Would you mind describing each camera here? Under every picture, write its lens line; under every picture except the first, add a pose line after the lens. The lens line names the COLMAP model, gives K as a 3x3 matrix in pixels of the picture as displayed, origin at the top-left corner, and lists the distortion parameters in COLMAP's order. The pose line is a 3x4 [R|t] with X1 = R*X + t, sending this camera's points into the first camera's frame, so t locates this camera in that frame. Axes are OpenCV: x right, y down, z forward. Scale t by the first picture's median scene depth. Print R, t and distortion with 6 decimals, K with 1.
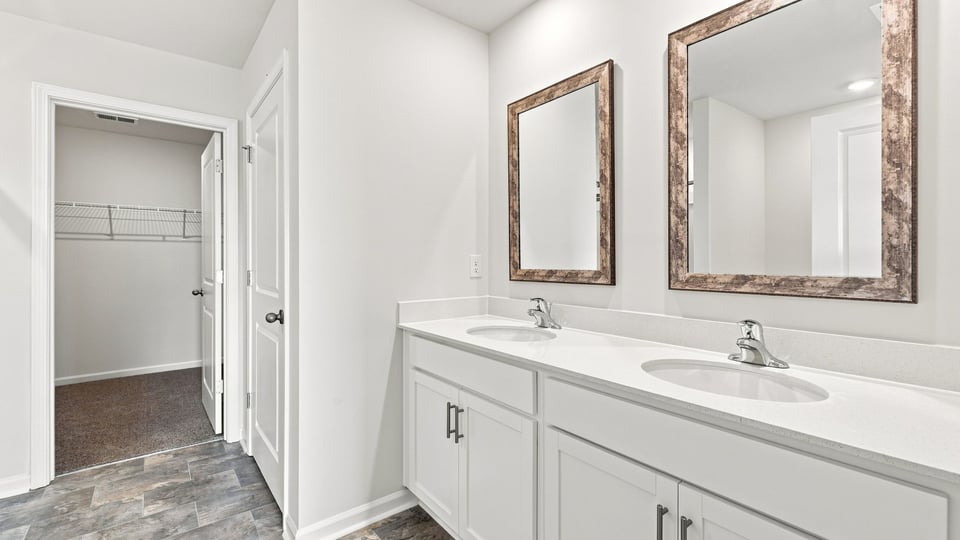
lens RADIAL K [[415.2, 0, 480.1], [0, 415.2, 264.6], [0, 0, 1]] dist [0.003259, 0.000174]
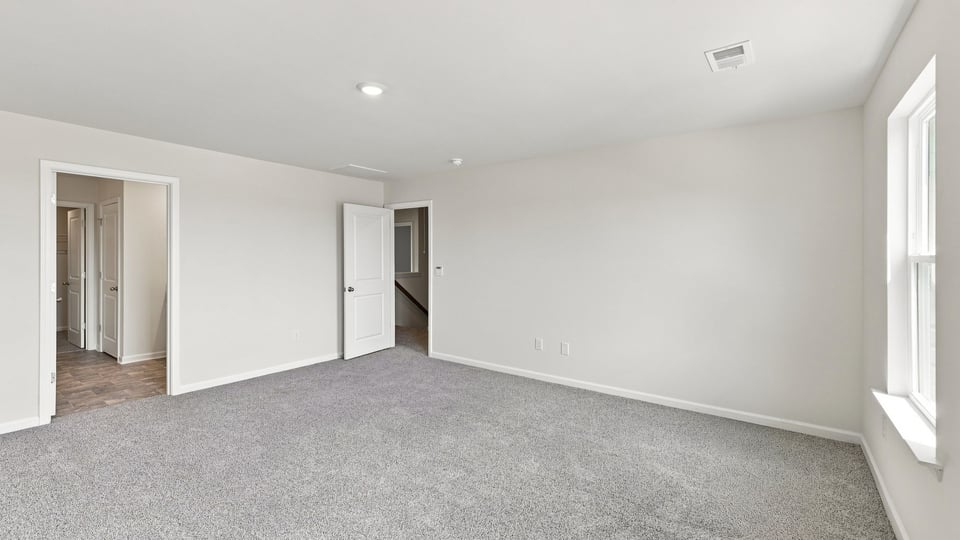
lens RADIAL K [[415.2, 0, 478.9], [0, 415.2, 266.2], [0, 0, 1]] dist [0.003259, 0.000174]
pose [[0.967580, -0.001402, 0.252561, 0.896868], [0.003309, 0.999969, -0.007125, 0.005783], [-0.252543, 0.007729, 0.967555, -1.775921]]
